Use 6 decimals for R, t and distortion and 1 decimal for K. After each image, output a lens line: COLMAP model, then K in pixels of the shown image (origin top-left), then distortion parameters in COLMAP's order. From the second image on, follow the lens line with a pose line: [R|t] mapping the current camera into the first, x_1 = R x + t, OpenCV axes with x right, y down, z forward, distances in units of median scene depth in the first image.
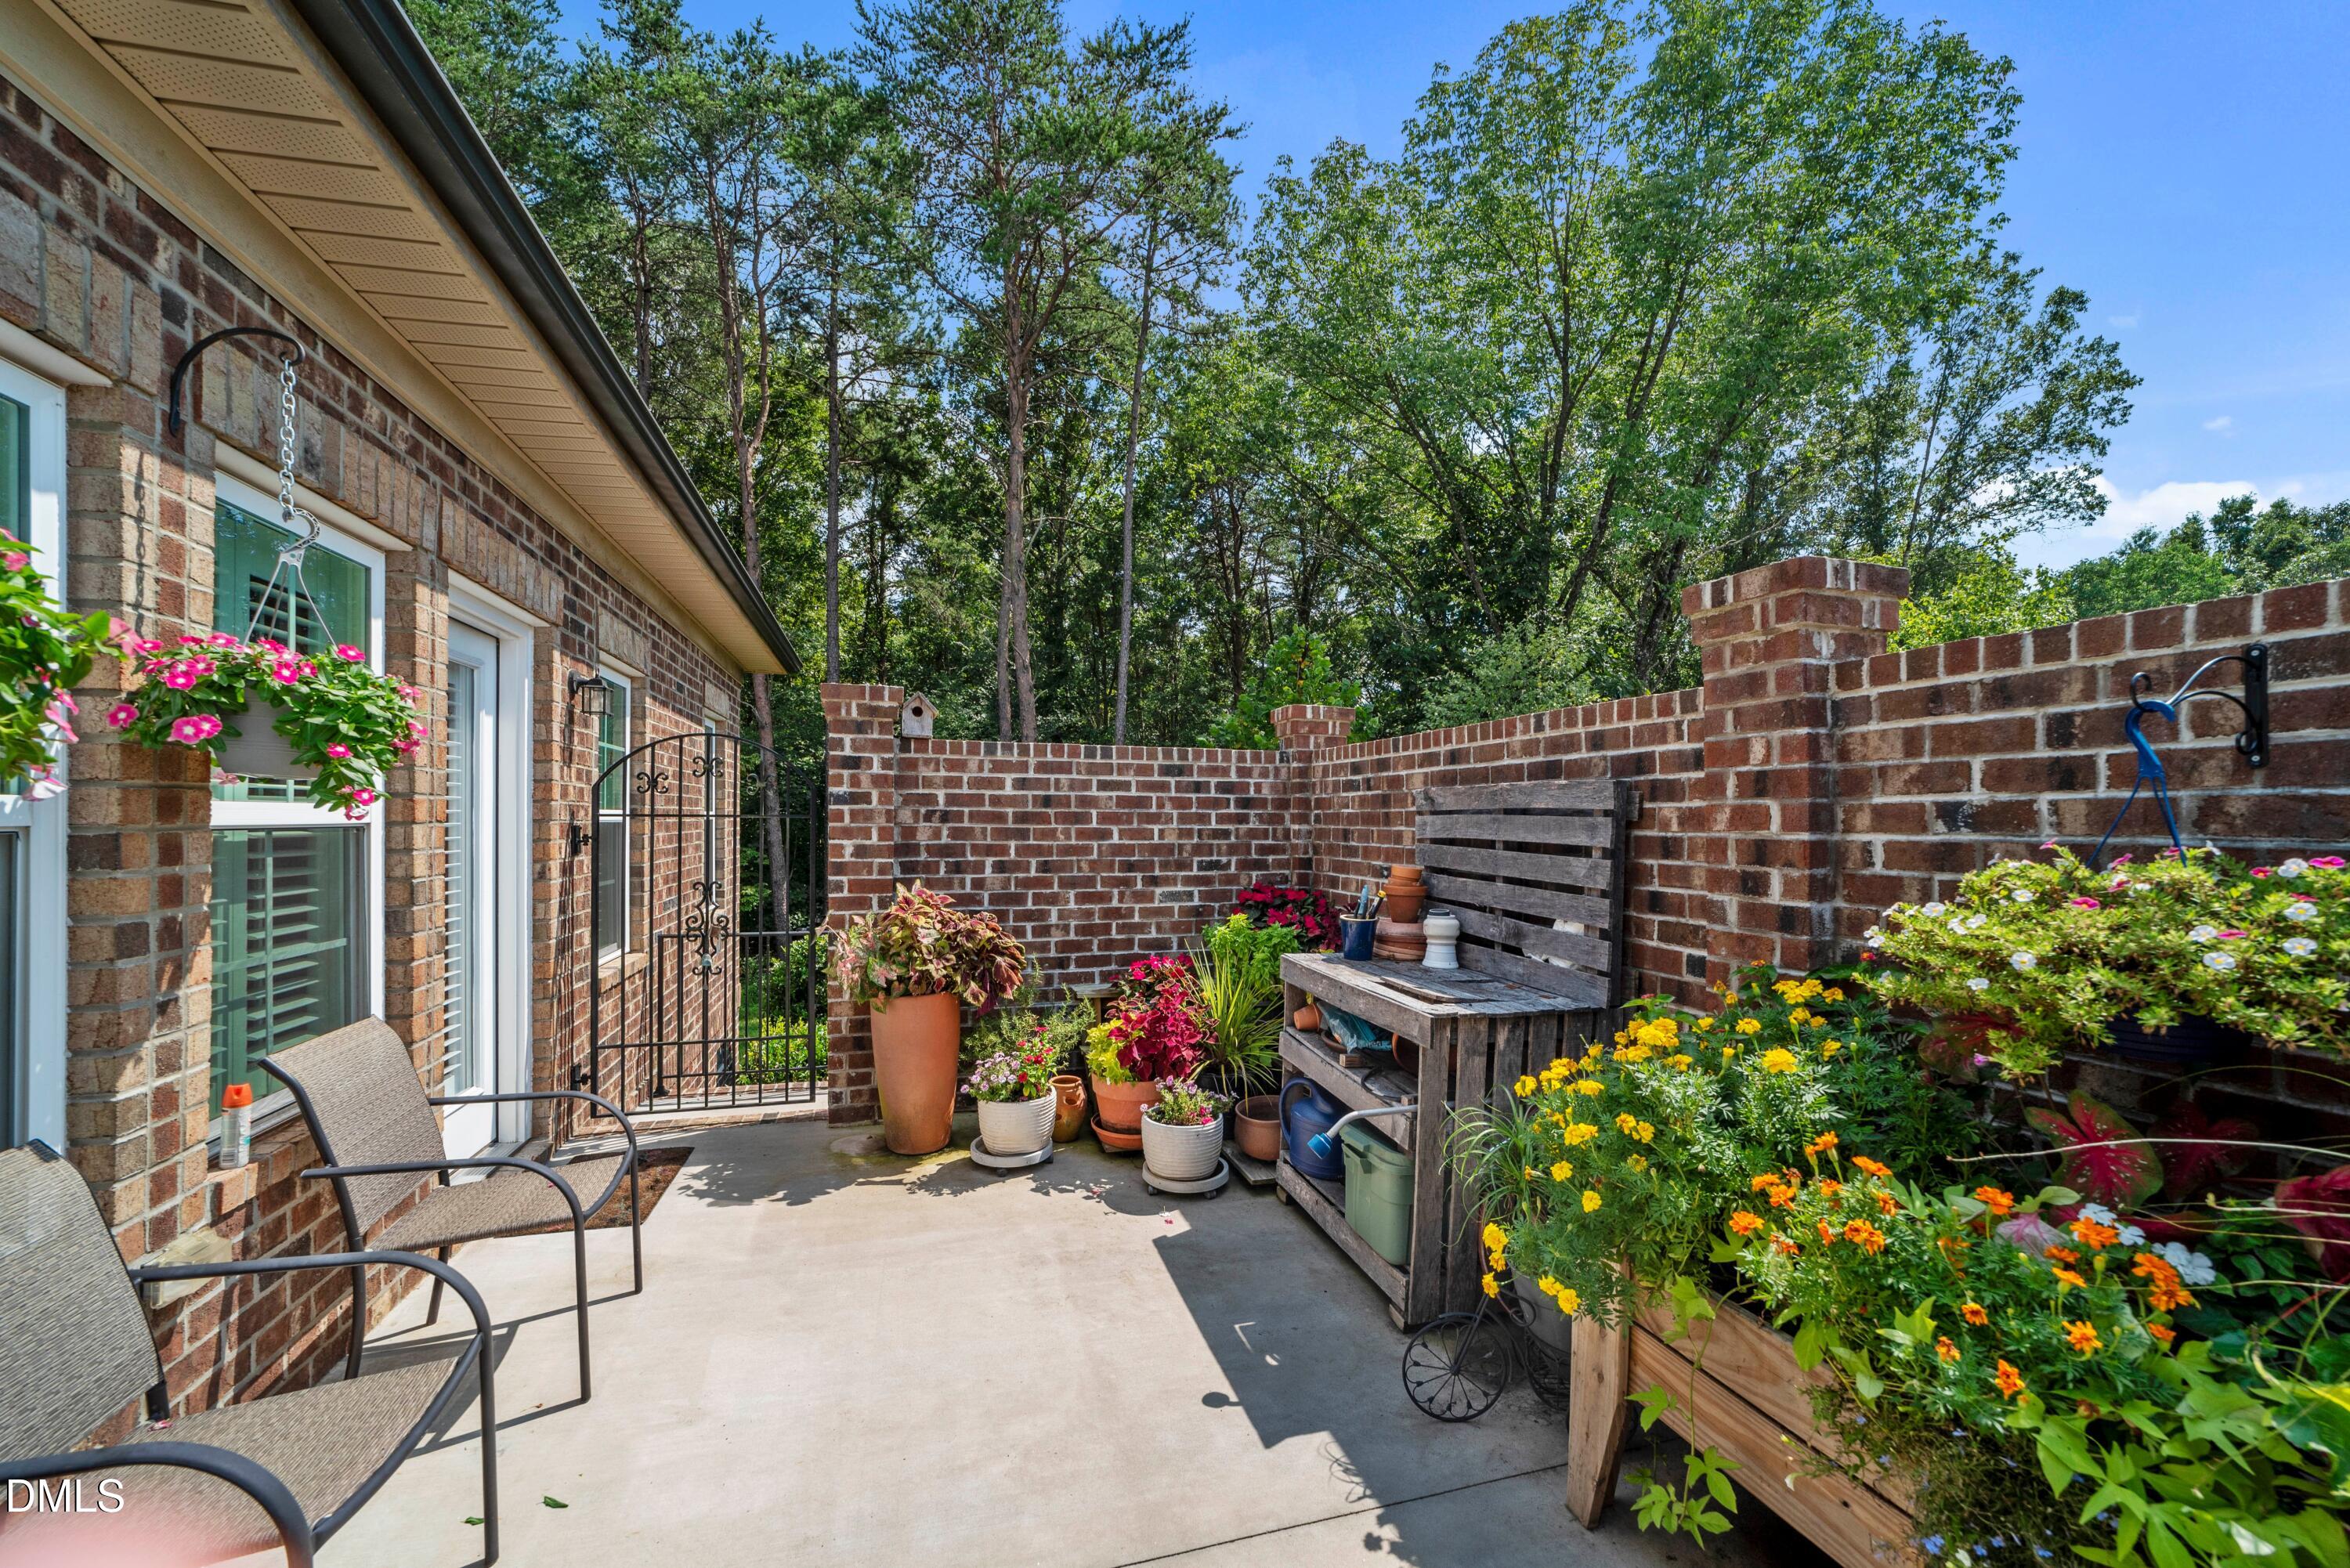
lens RADIAL K [[1065.2, 0, 1189.2], [0, 1065.2, 803.0], [0, 0, 1]] dist [-0.002680, 0.000015]
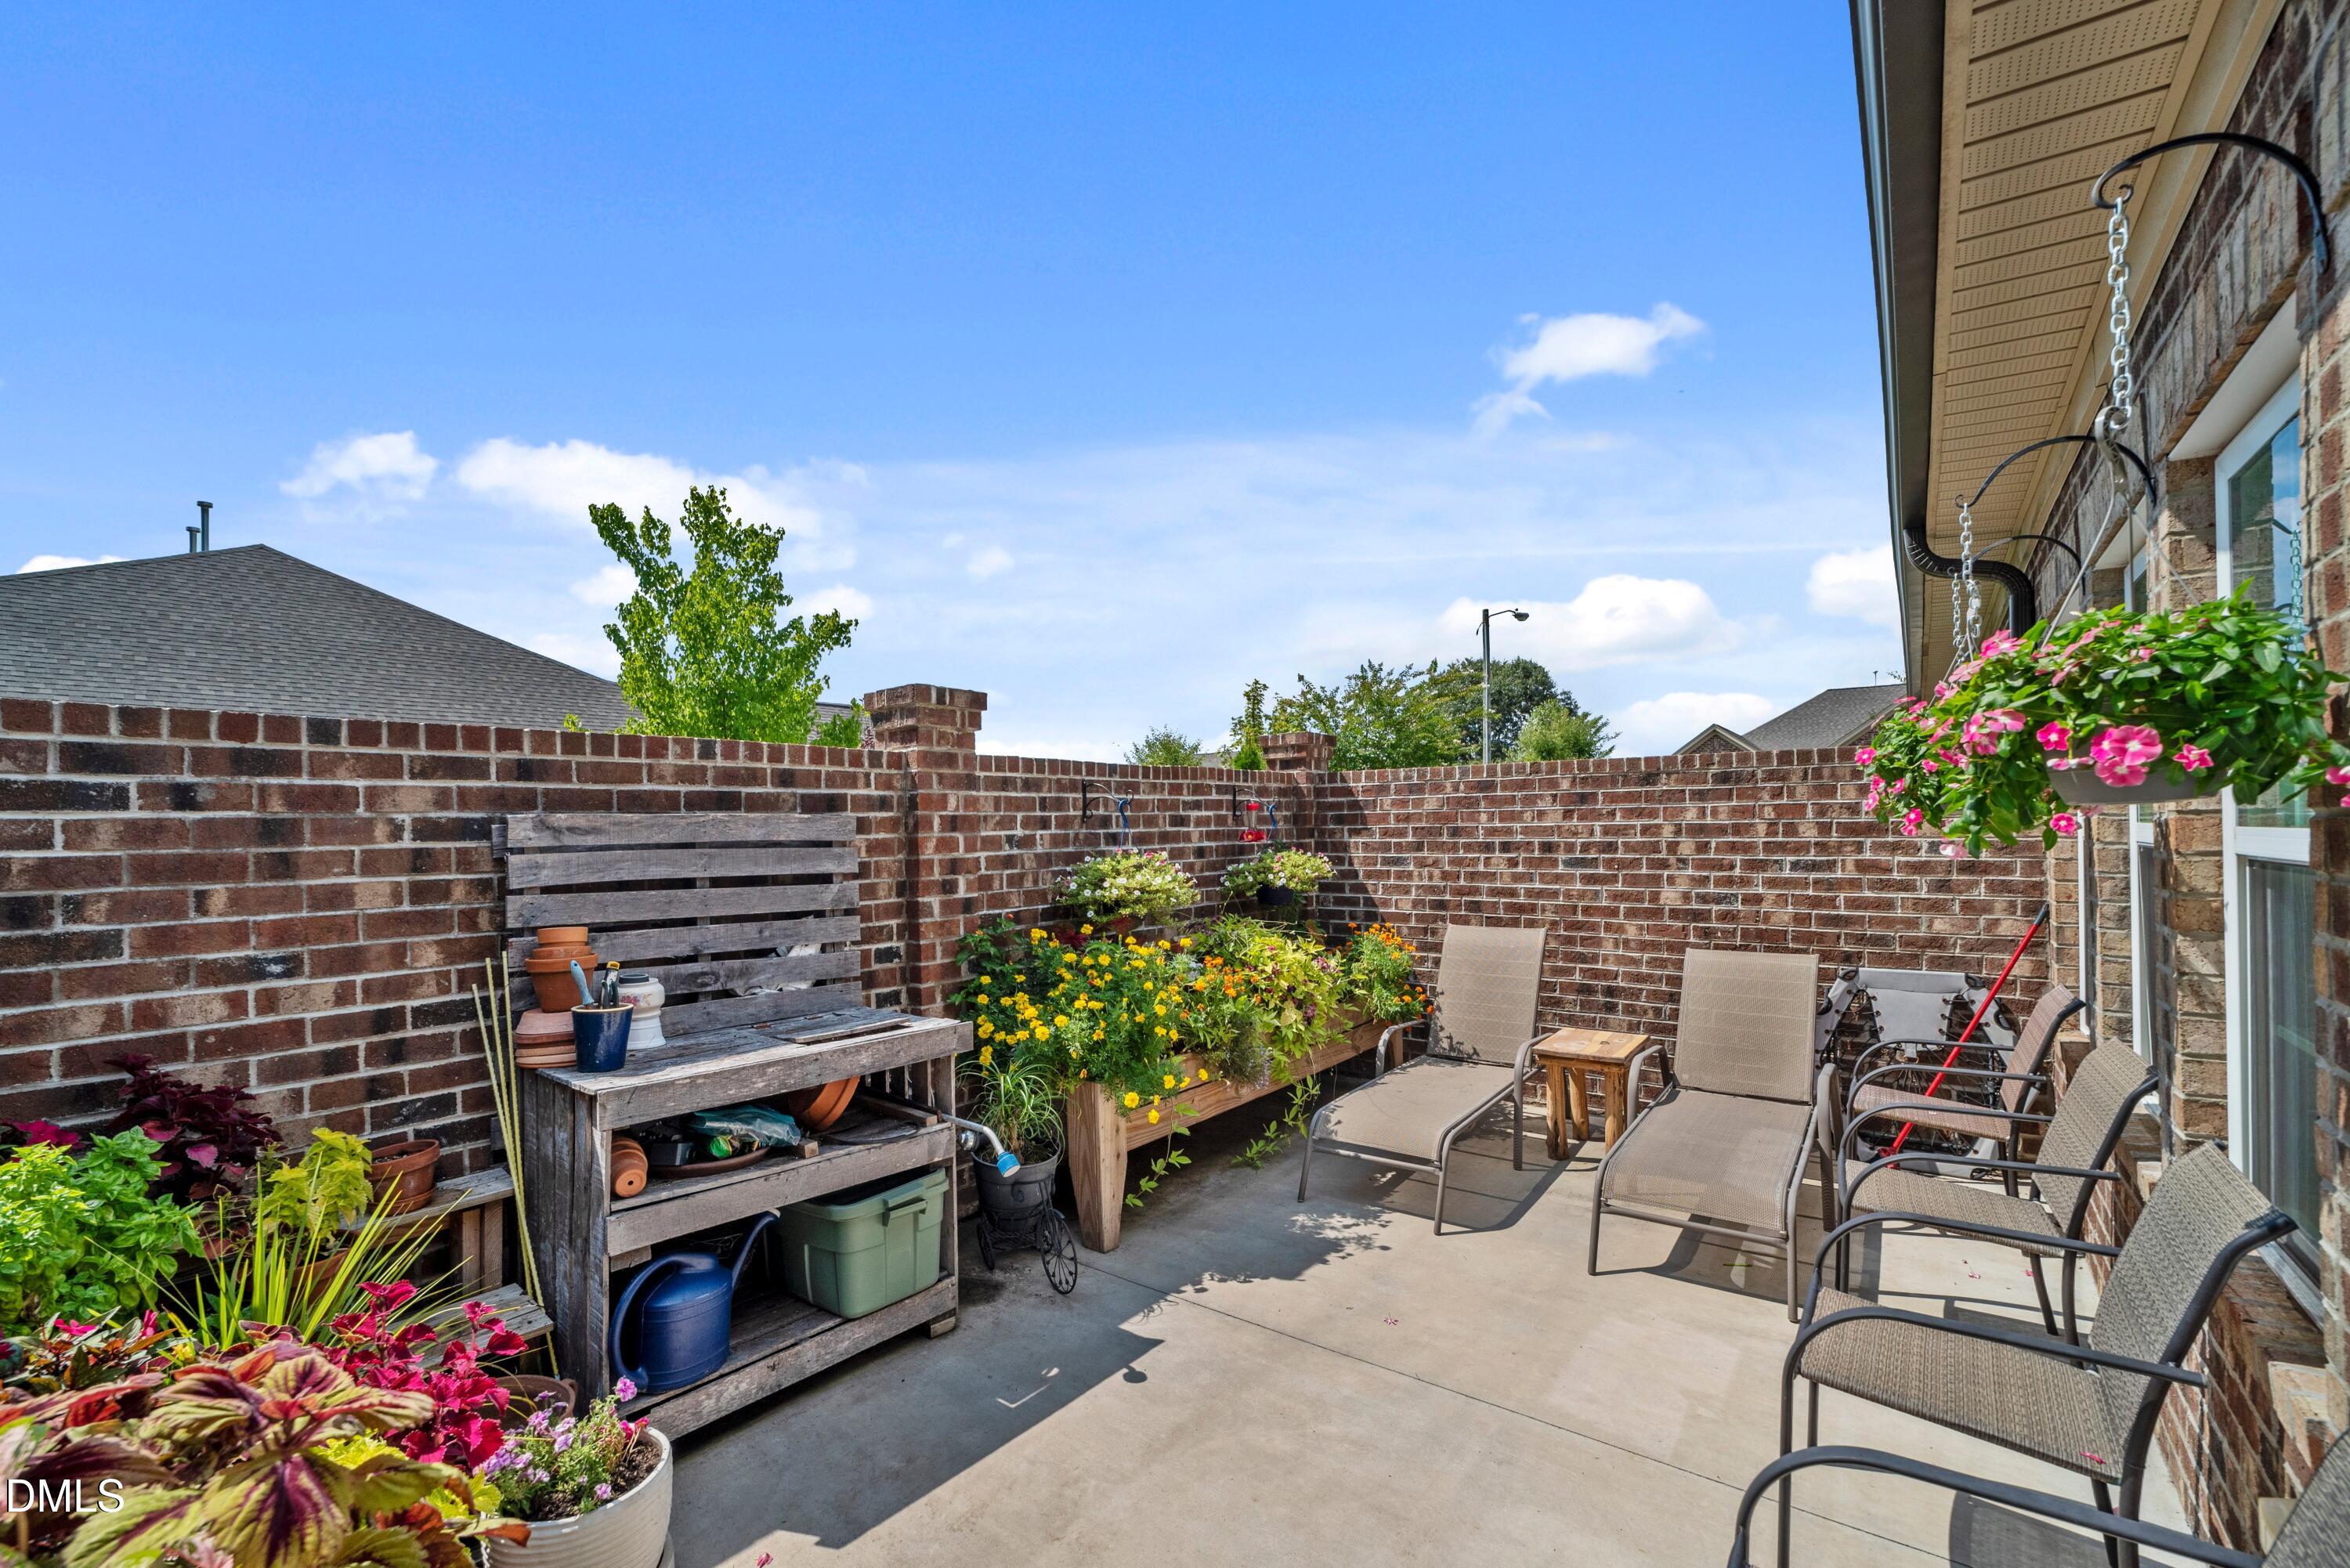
lens RADIAL K [[1065.2, 0, 1189.2], [0, 1065.2, 803.0], [0, 0, 1]] dist [-0.002680, 0.000015]
pose [[-0.652104, 0.015992, 0.757961, -0.872788], [-0.005768, 0.999644, -0.026054, -0.008684], [-0.758108, -0.021362, -0.651779, 1.714566]]
